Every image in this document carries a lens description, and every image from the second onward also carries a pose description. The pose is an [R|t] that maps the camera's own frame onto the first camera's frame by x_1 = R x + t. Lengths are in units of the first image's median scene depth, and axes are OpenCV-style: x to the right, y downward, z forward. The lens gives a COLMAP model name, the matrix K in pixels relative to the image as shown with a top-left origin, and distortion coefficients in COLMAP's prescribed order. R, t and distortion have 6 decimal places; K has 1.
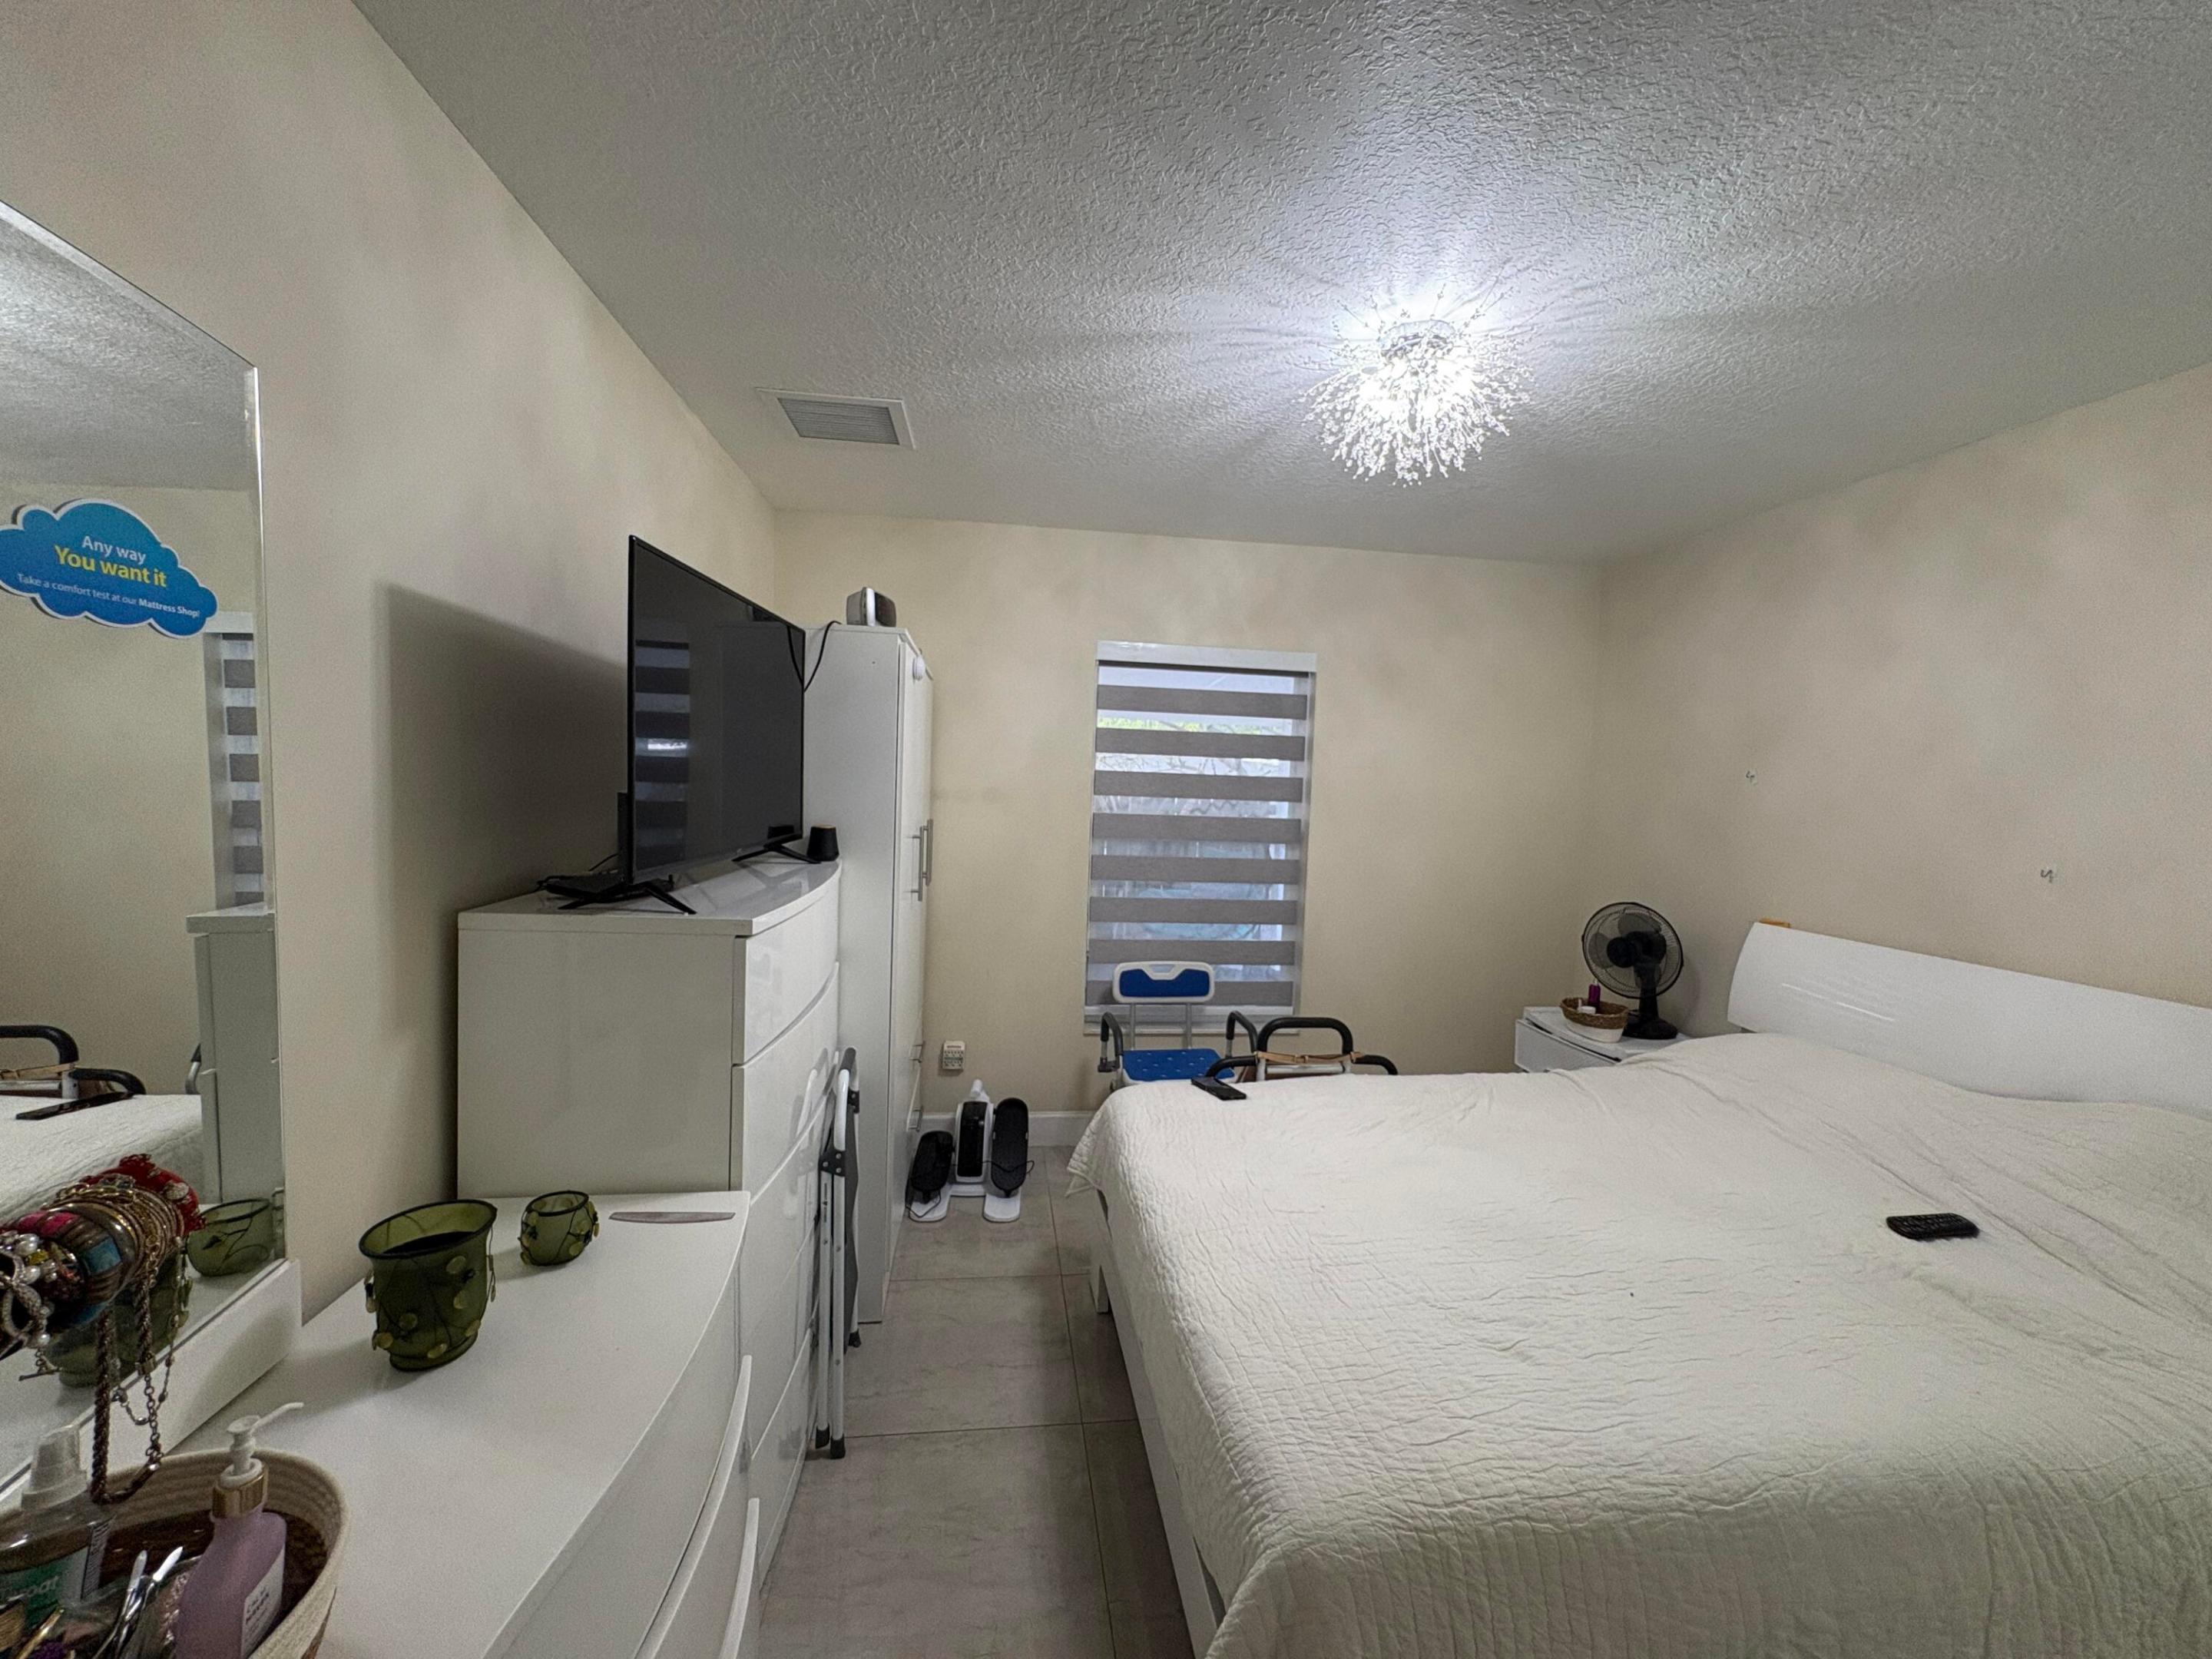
lens RADIAL K [[886.2, 0, 1102.6], [0, 886.2, 825.1], [0, 0, 1]] dist [0.001313, -0.000358]
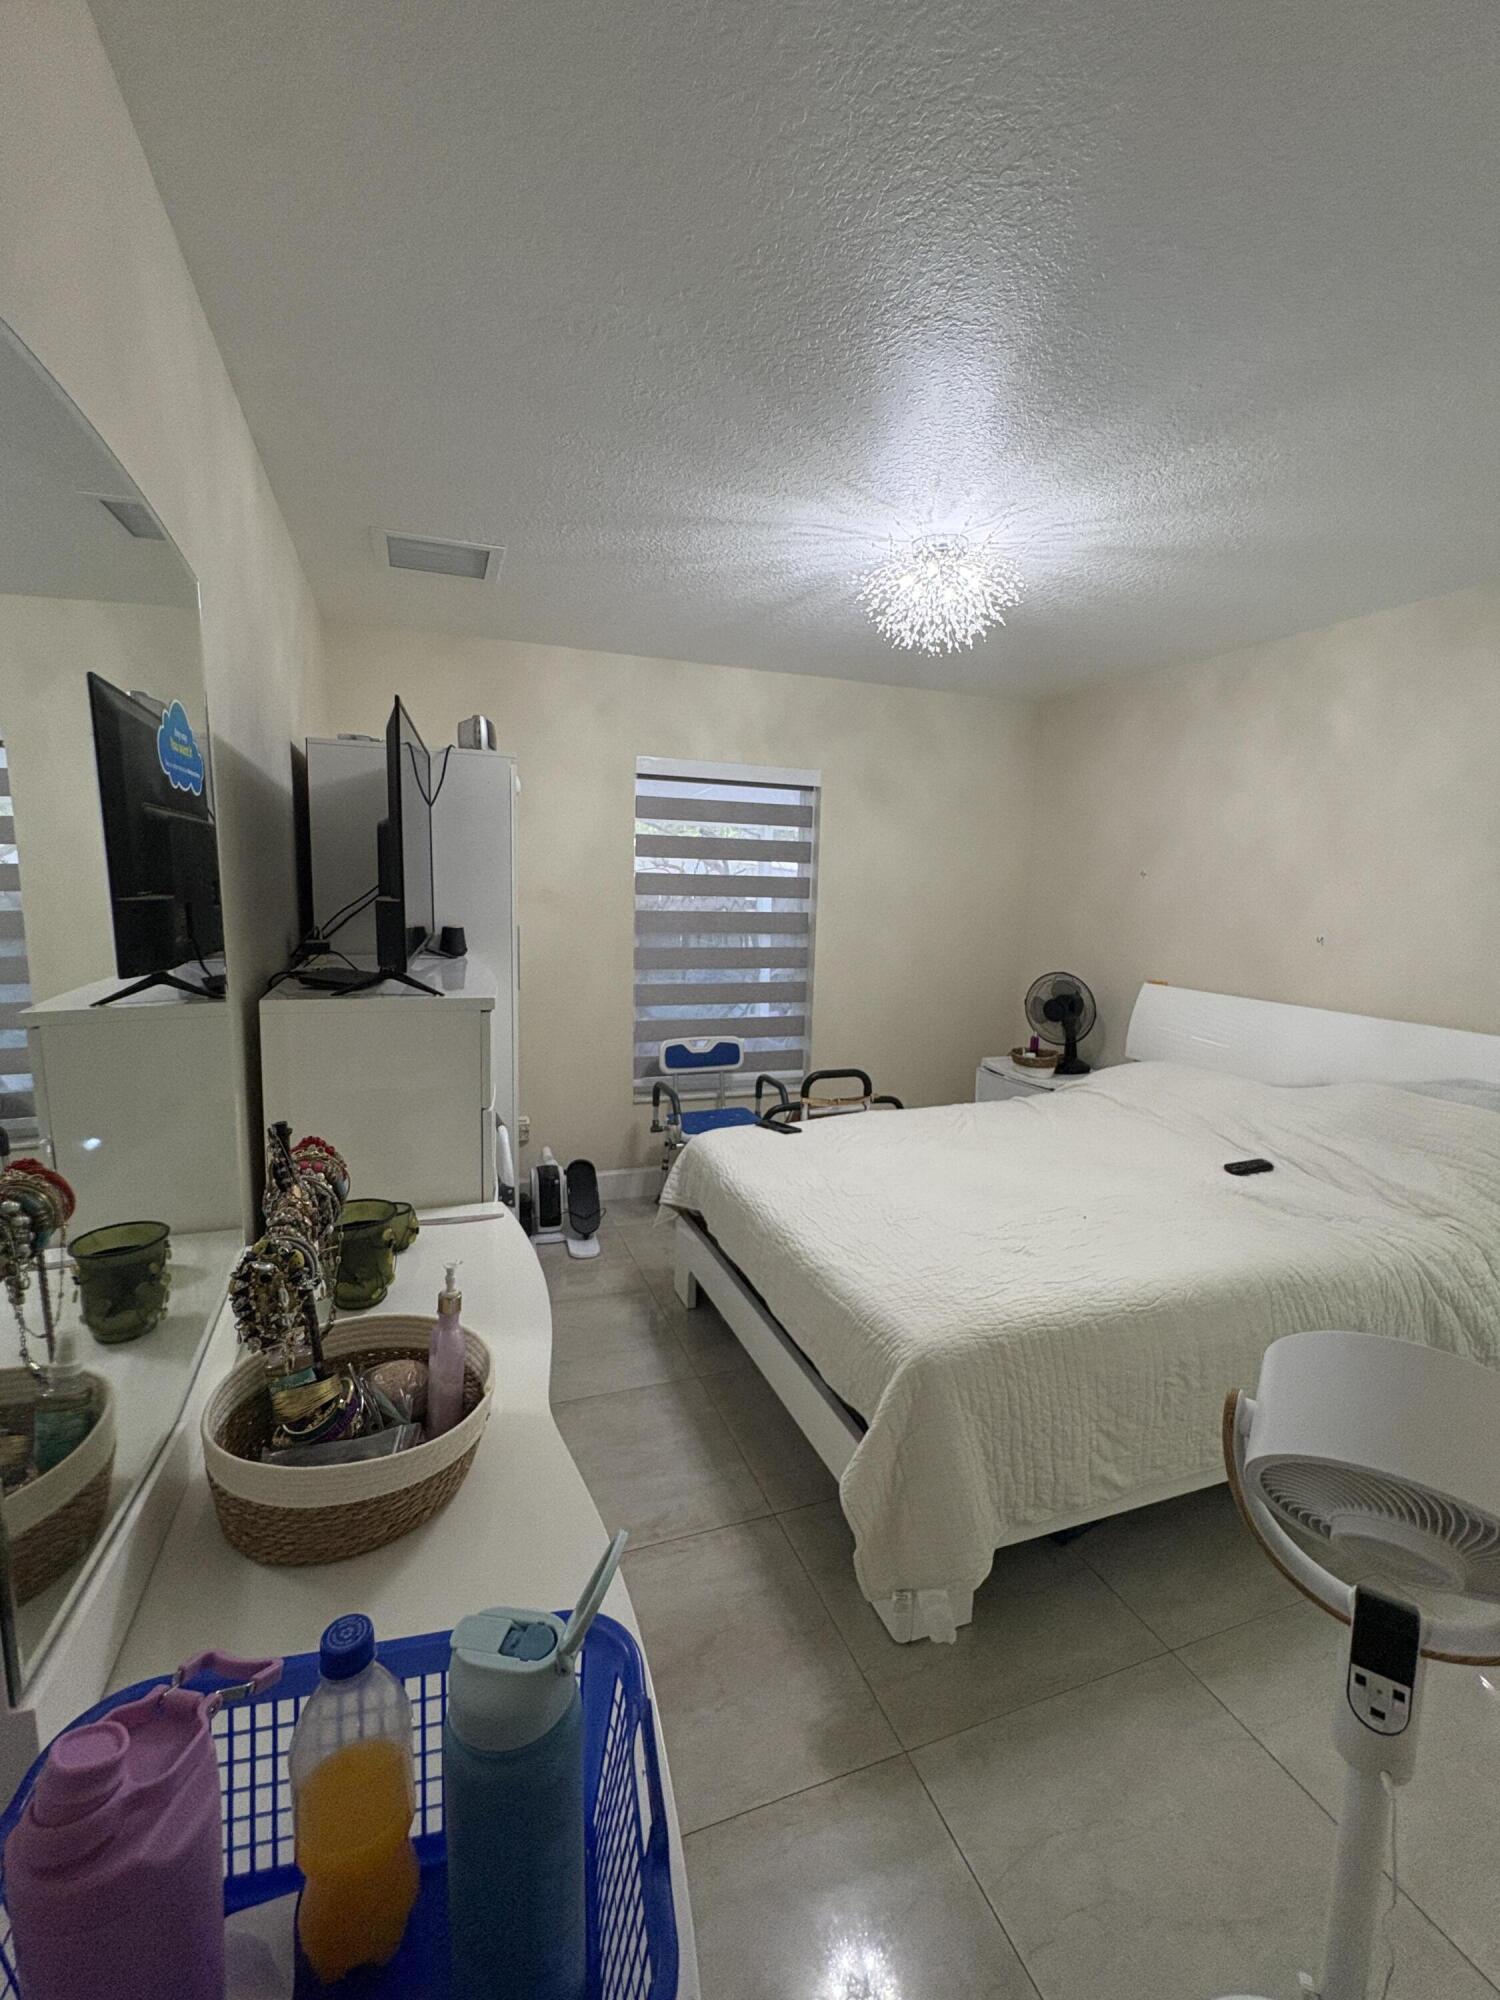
lens RADIAL K [[877.0, 0, 751.7], [0, 877.0, 1001.8], [0, 0, 1]] dist [-0.001278, 0.000332]
pose [[0.972356, -0.042226, 0.229652, -0.173299], [0.020933, 0.995316, 0.094379, -0.000412], [-0.232562, -0.086963, 0.968686, -0.178994]]
